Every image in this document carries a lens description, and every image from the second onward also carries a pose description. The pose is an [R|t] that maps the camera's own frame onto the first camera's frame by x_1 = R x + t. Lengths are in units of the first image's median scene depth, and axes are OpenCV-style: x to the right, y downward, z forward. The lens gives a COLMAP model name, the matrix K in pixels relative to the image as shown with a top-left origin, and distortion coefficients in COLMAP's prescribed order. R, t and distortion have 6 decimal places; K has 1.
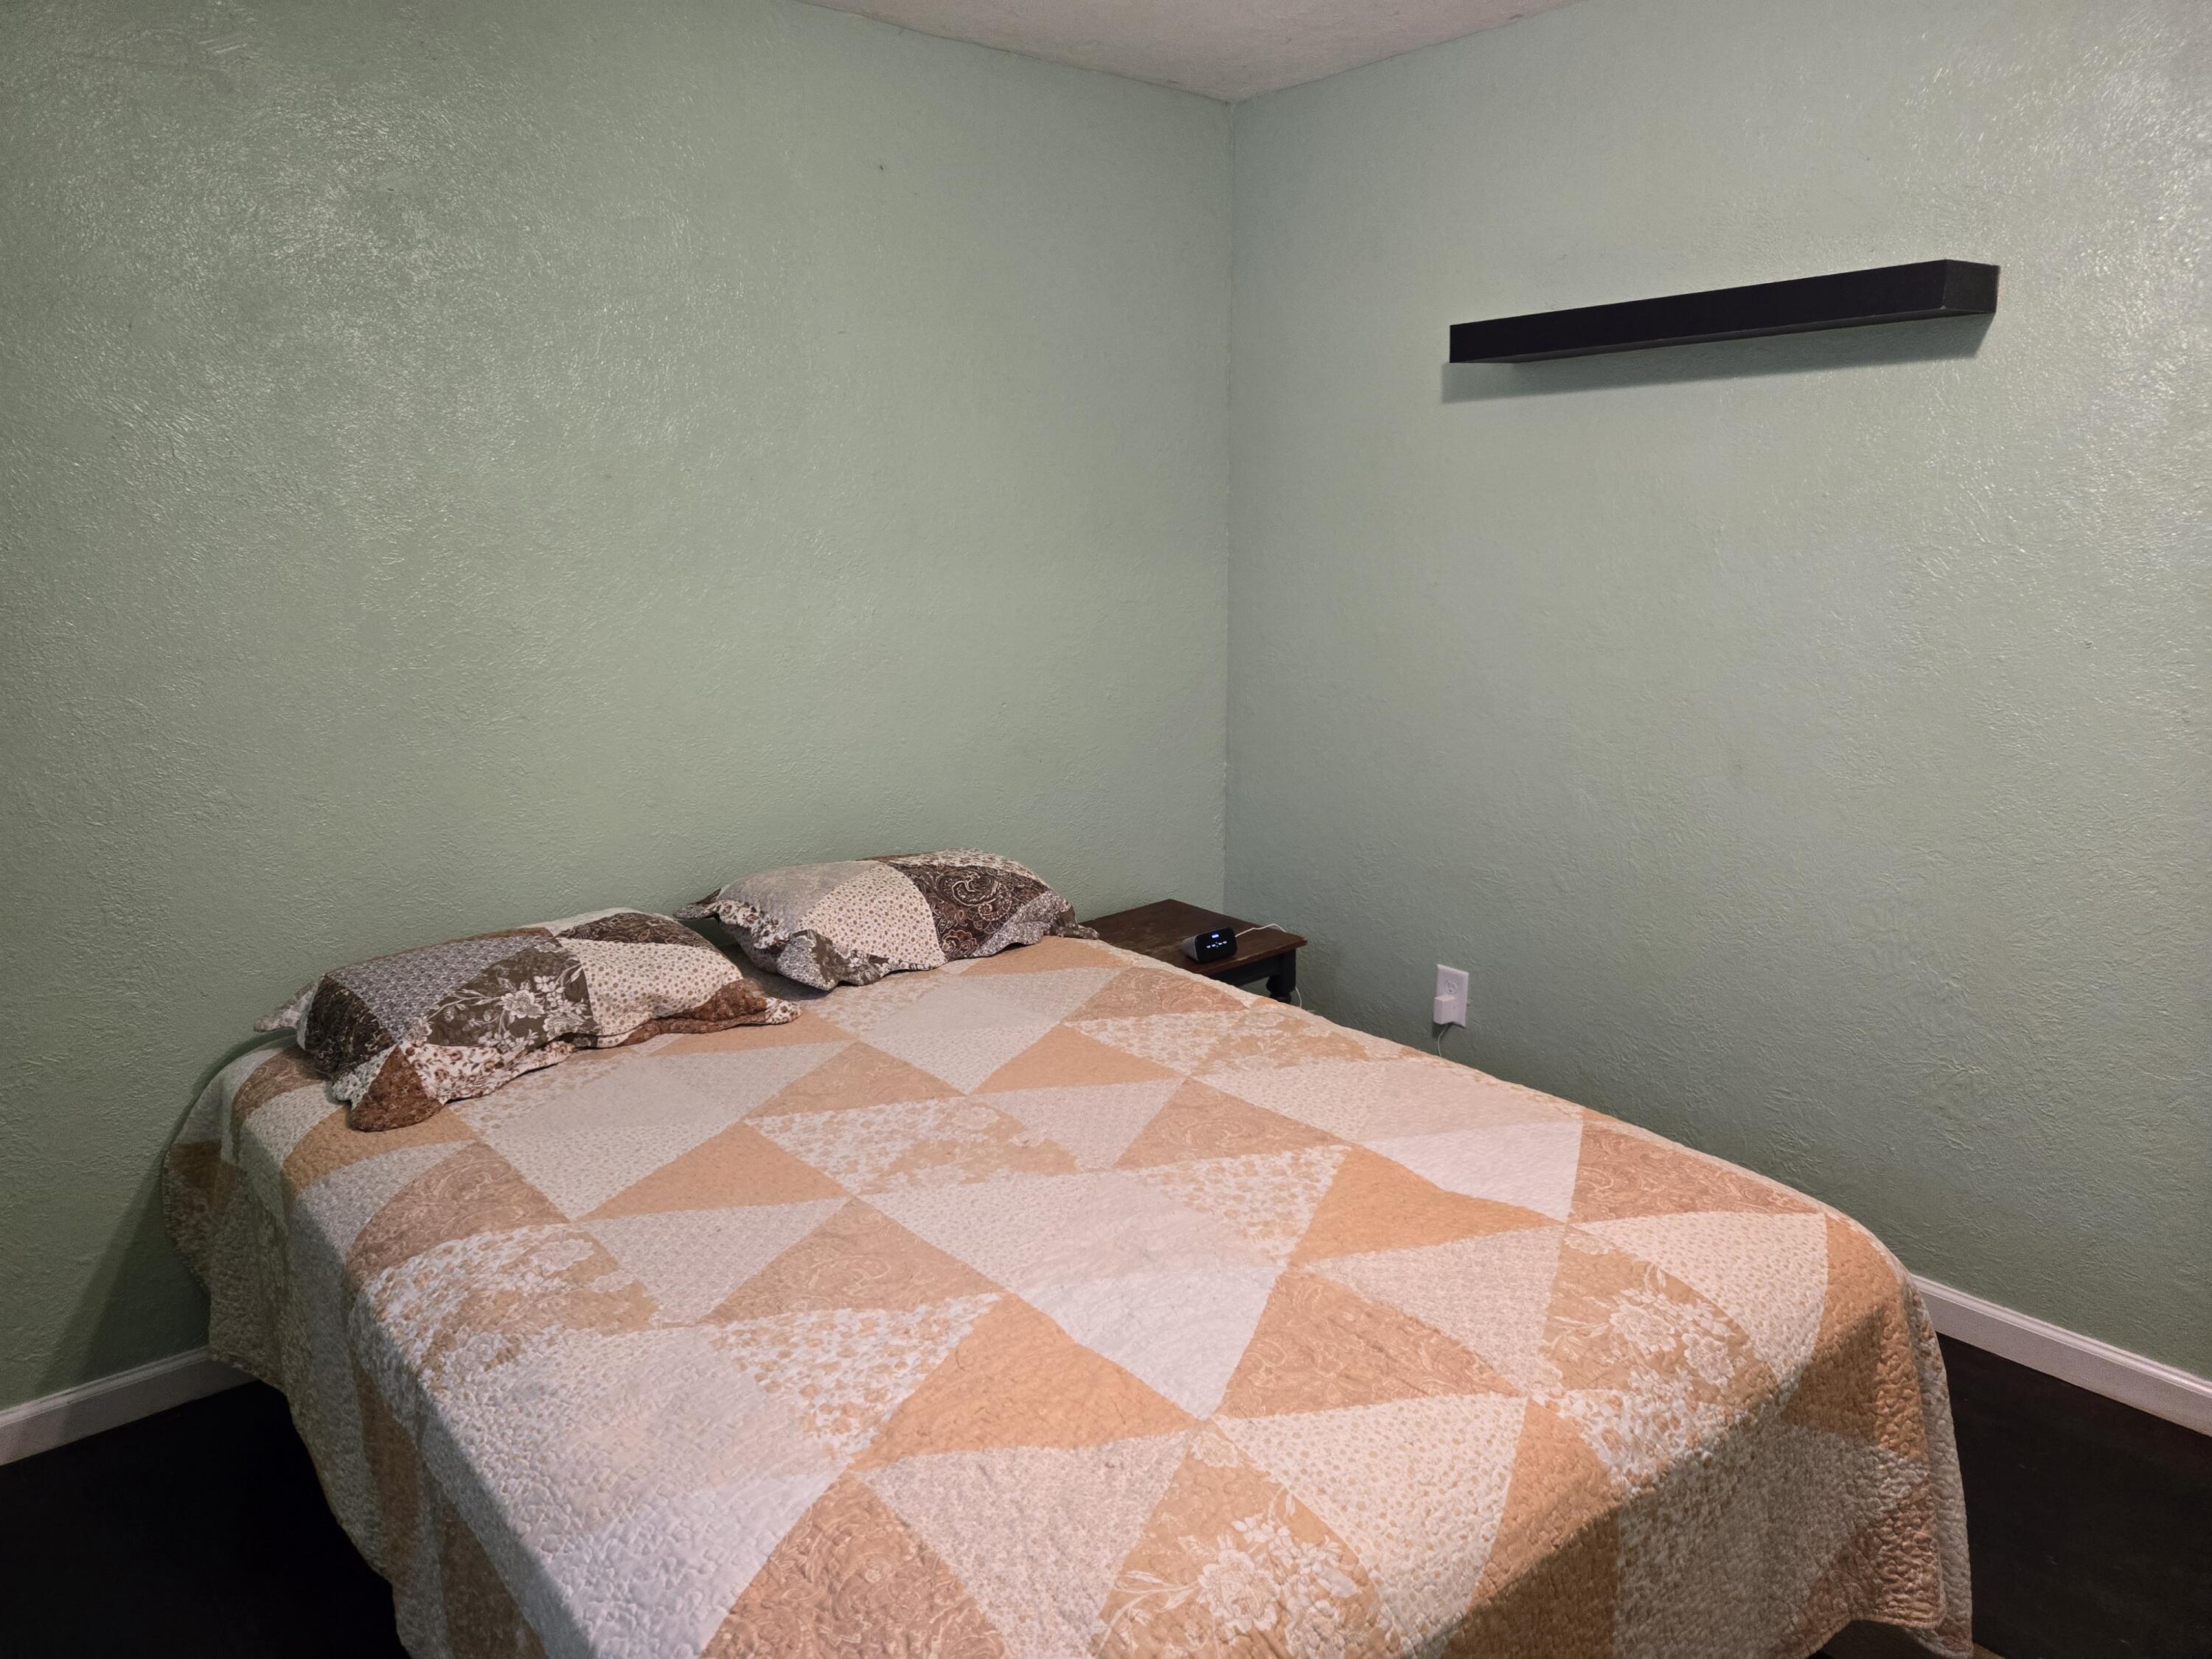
lens RADIAL K [[1466.2, 0, 1098.8], [0, 1466.2, 805.1], [0, 0, 1]] dist [0.062857, -0.055255]
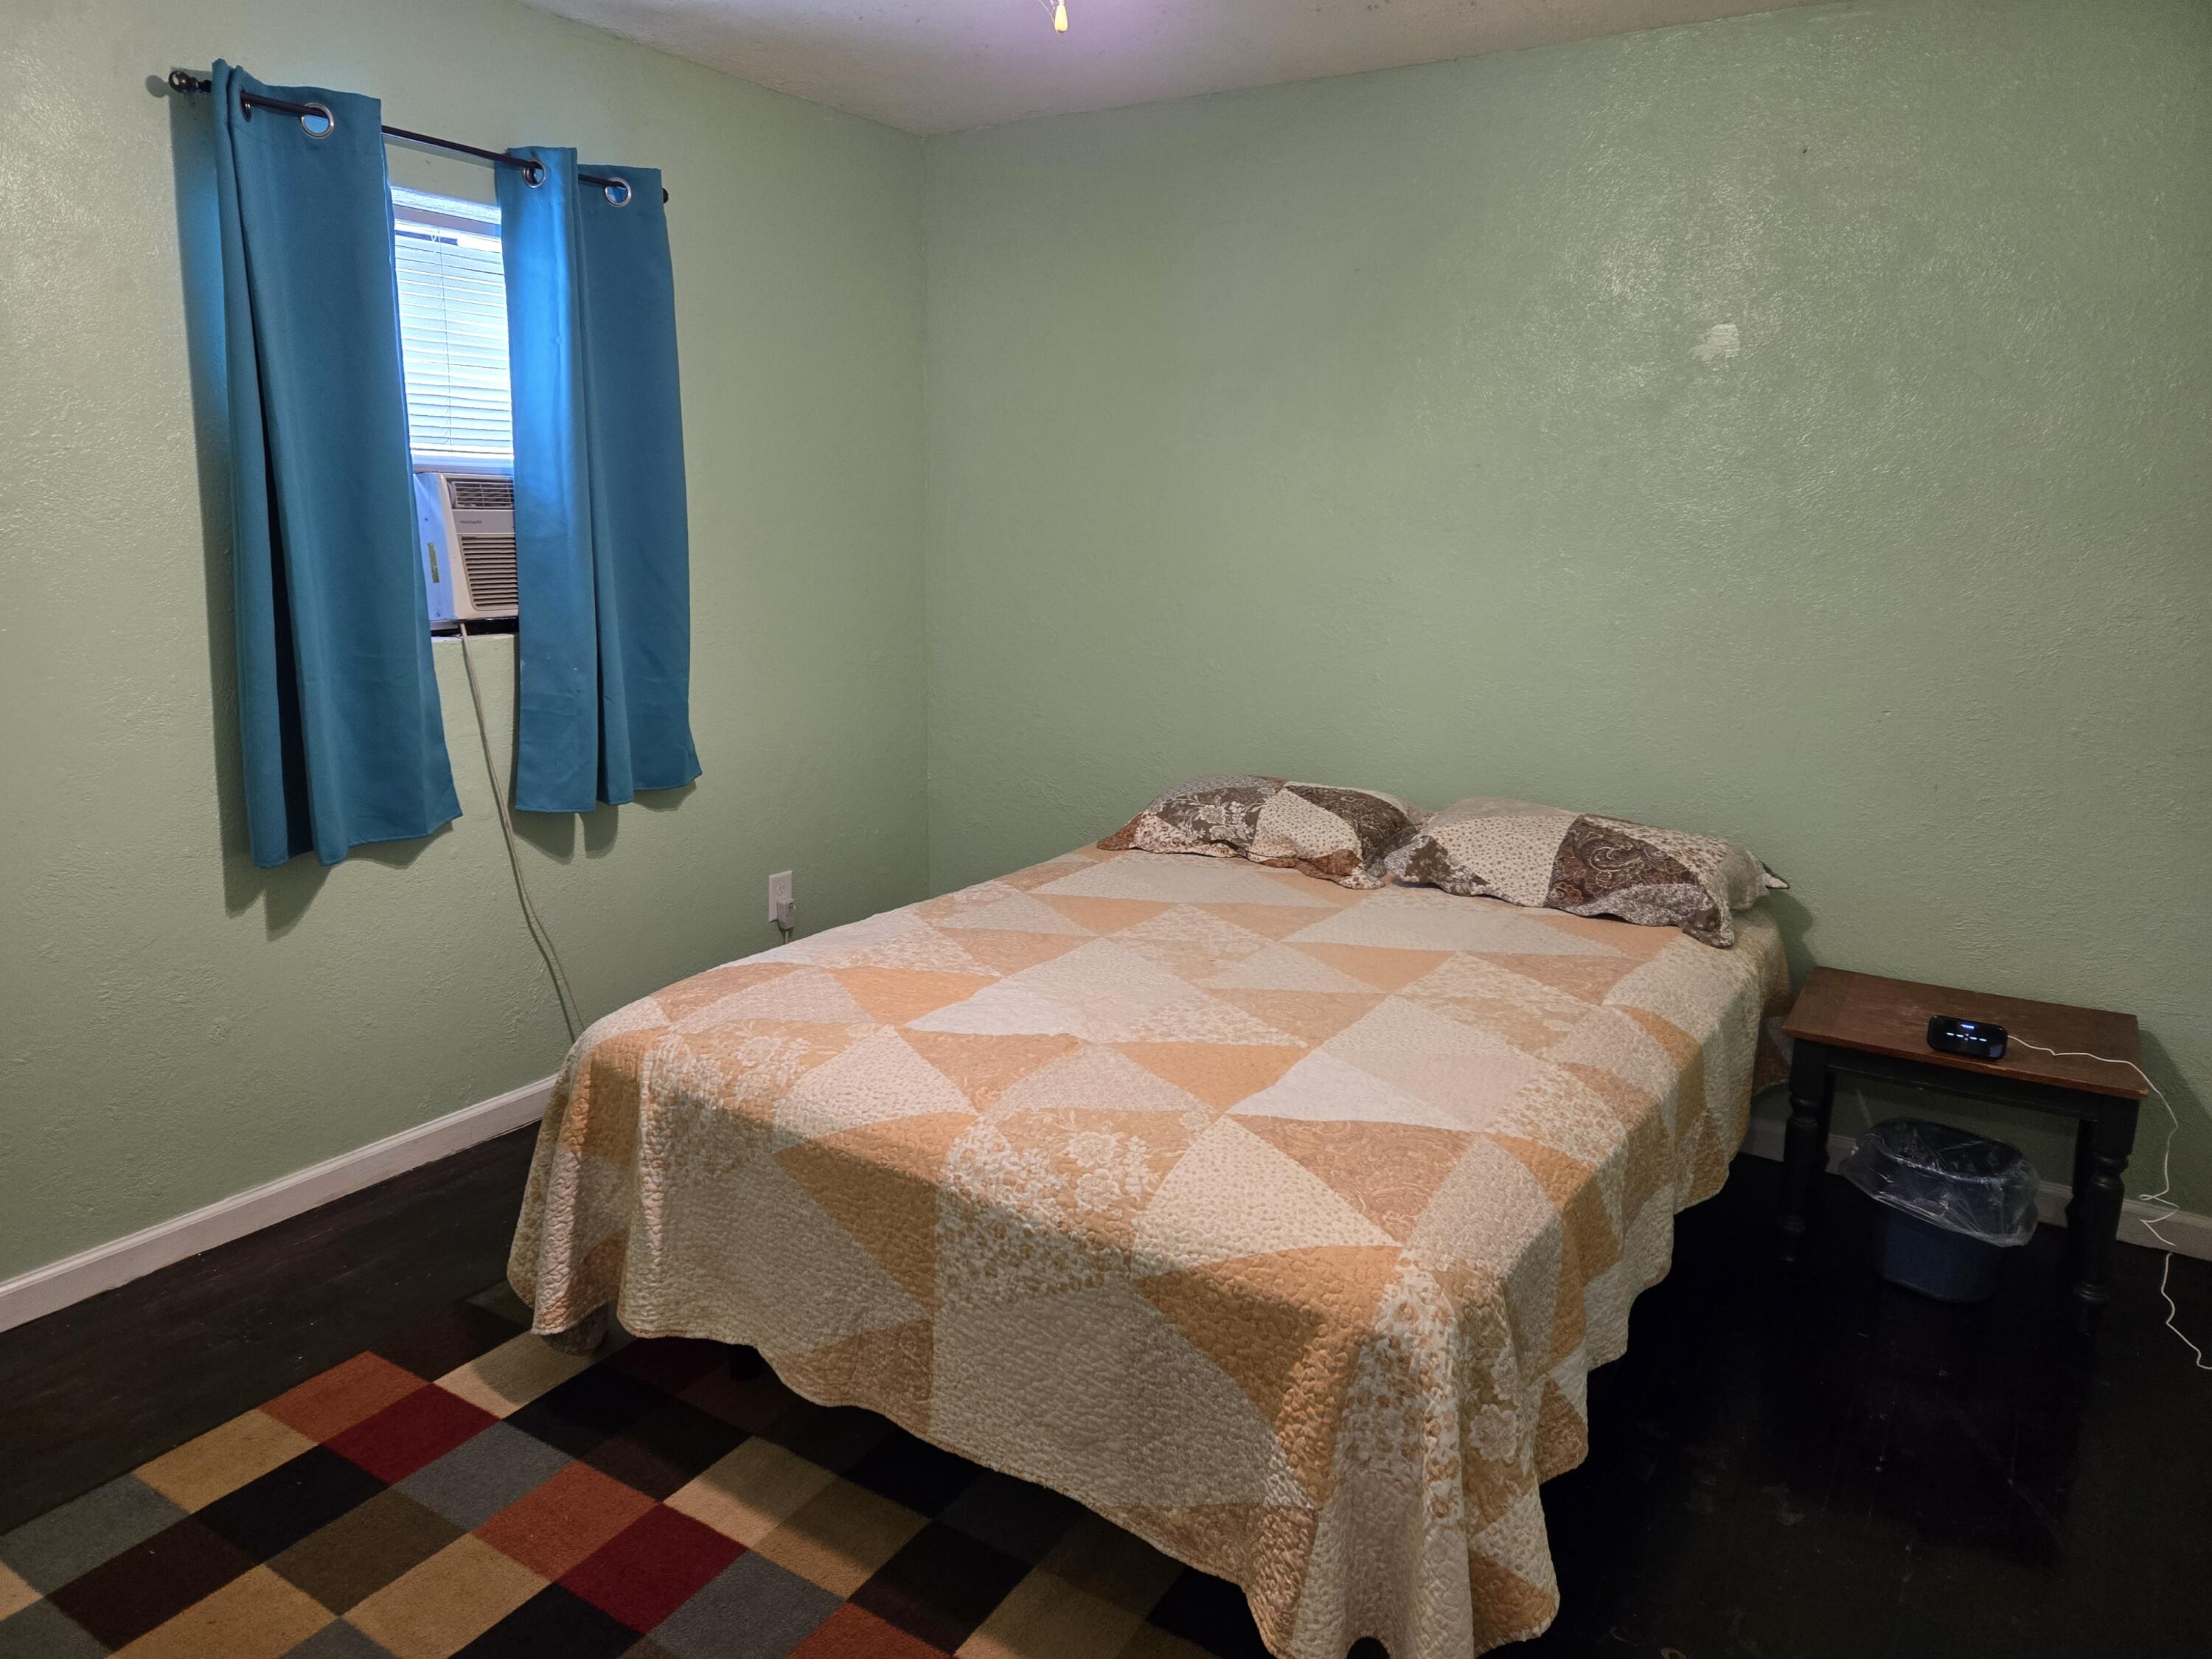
lens RADIAL K [[1466.2, 0, 1098.8], [0, 1466.2, 805.1], [0, 0, 1]] dist [0.062857, -0.055255]
pose [[0.311924, 0.210092, -0.926588, 1.149214], [-0.210364, 0.966312, 0.148283, -0.087383], [0.926526, 0.148668, 0.345612, 0.423625]]
